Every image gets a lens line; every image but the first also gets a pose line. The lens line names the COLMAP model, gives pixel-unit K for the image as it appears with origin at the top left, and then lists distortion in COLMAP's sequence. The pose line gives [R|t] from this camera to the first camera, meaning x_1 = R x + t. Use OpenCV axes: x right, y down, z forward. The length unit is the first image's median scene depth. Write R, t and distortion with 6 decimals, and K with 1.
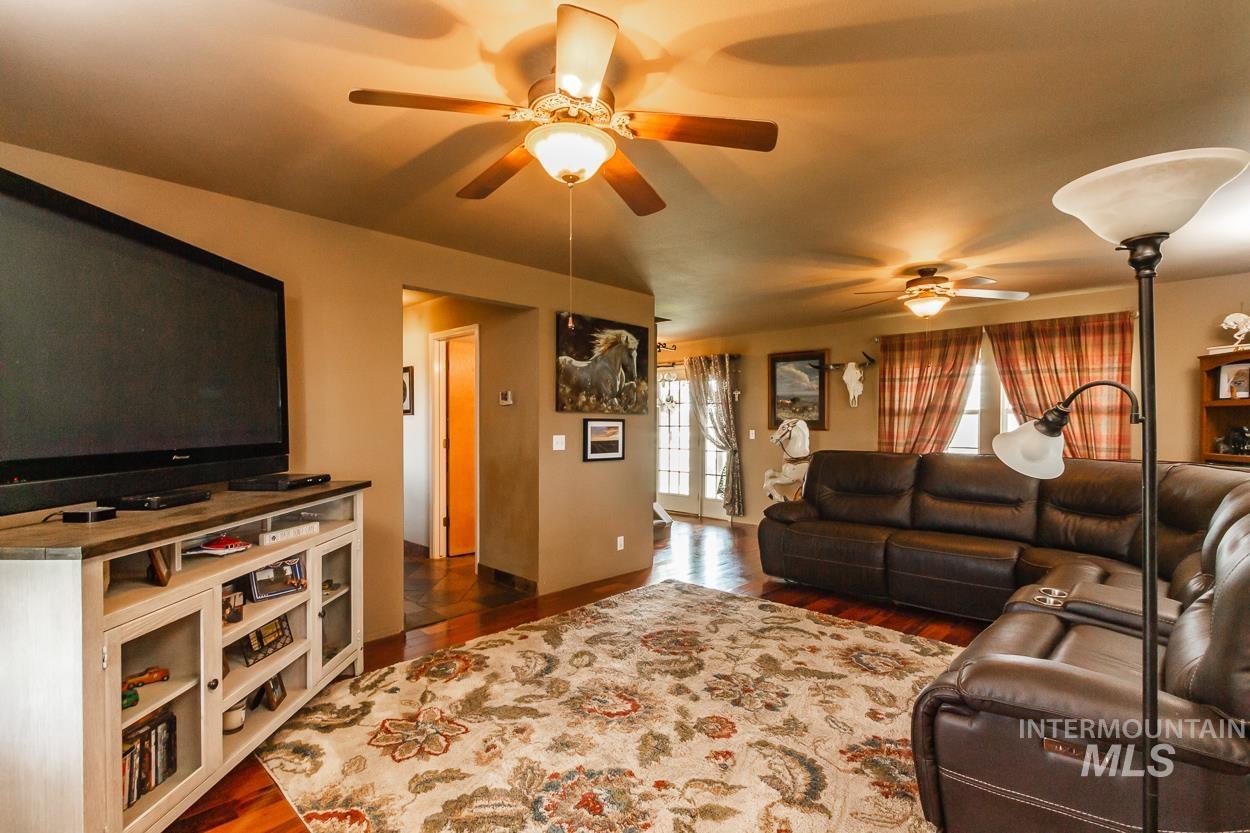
lens RADIAL K [[592.7, 0, 616.0], [0, 592.7, 427.3], [0, 0, 1]] dist [0.012847, -0.000381]
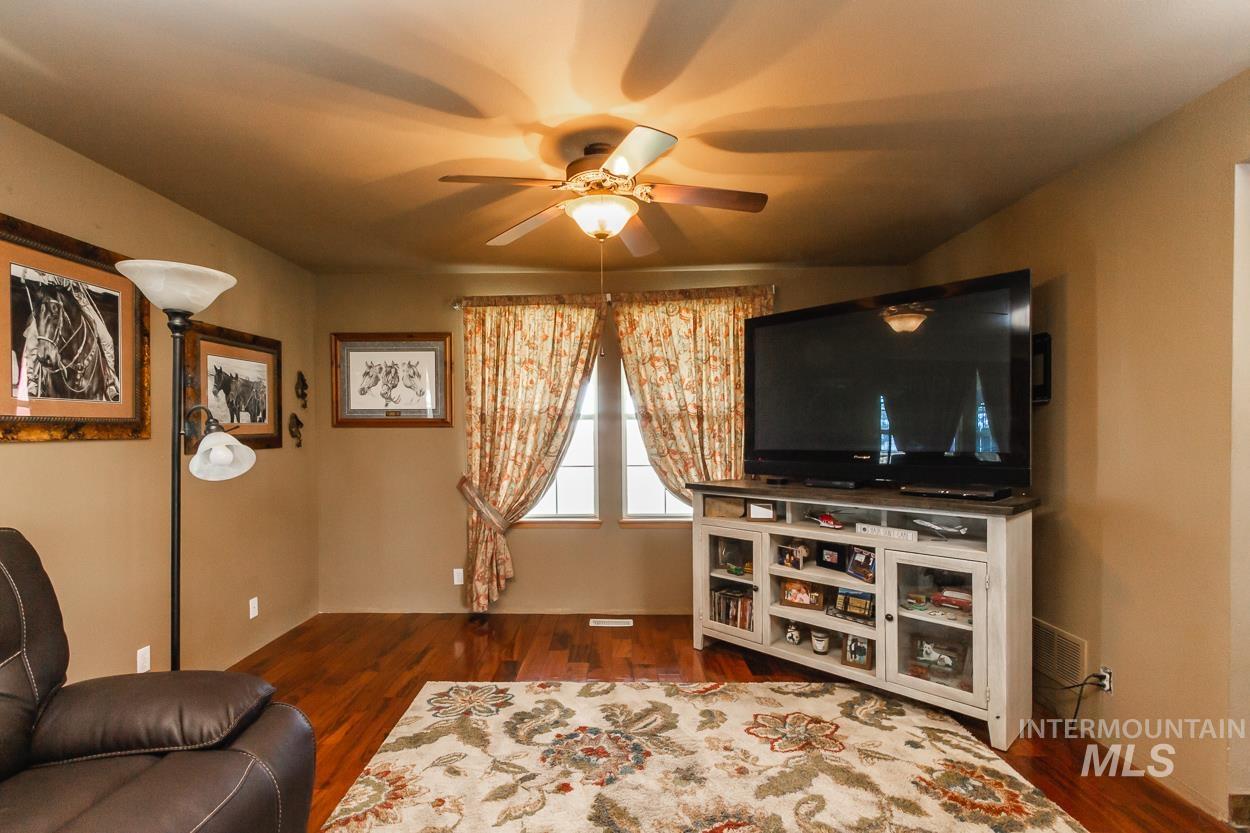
lens RADIAL K [[606.6, 0, 613.6], [0, 606.6, 442.4], [0, 0, 1]] dist [0.012489, -0.000186]
pose [[-0.722979, 0.014091, -0.690726, 0.580012], [-0.001189, 0.999765, 0.021640, -0.011940], [0.690869, 0.016466, -0.722792, 1.434222]]
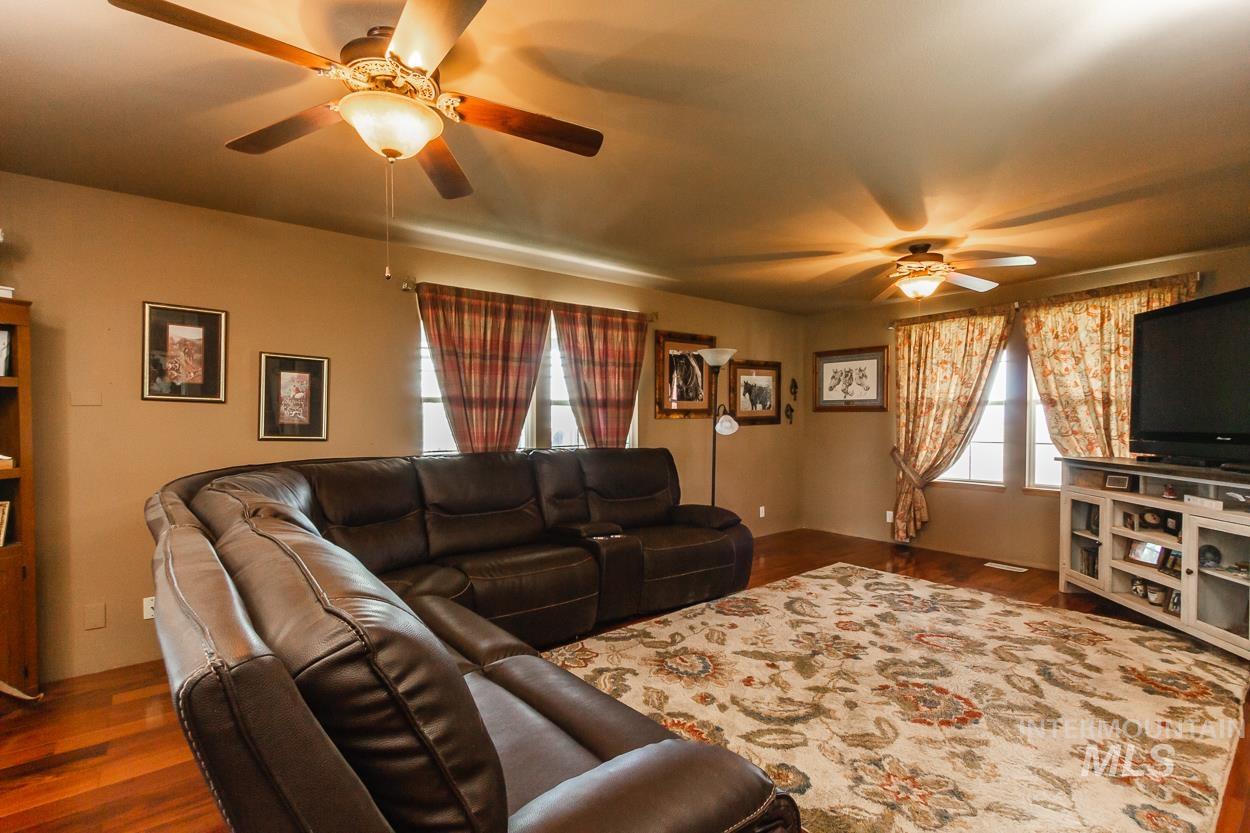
lens RADIAL K [[592.7, 0, 616.0], [0, 592.7, 427.3], [0, 0, 1]] dist [0.012847, -0.000381]
pose [[-0.993567, -0.000917, 0.113238, 0.541916], [0.001976, 0.999675, 0.025435, -0.017133], [-0.113225, 0.025495, -0.993242, 2.367568]]
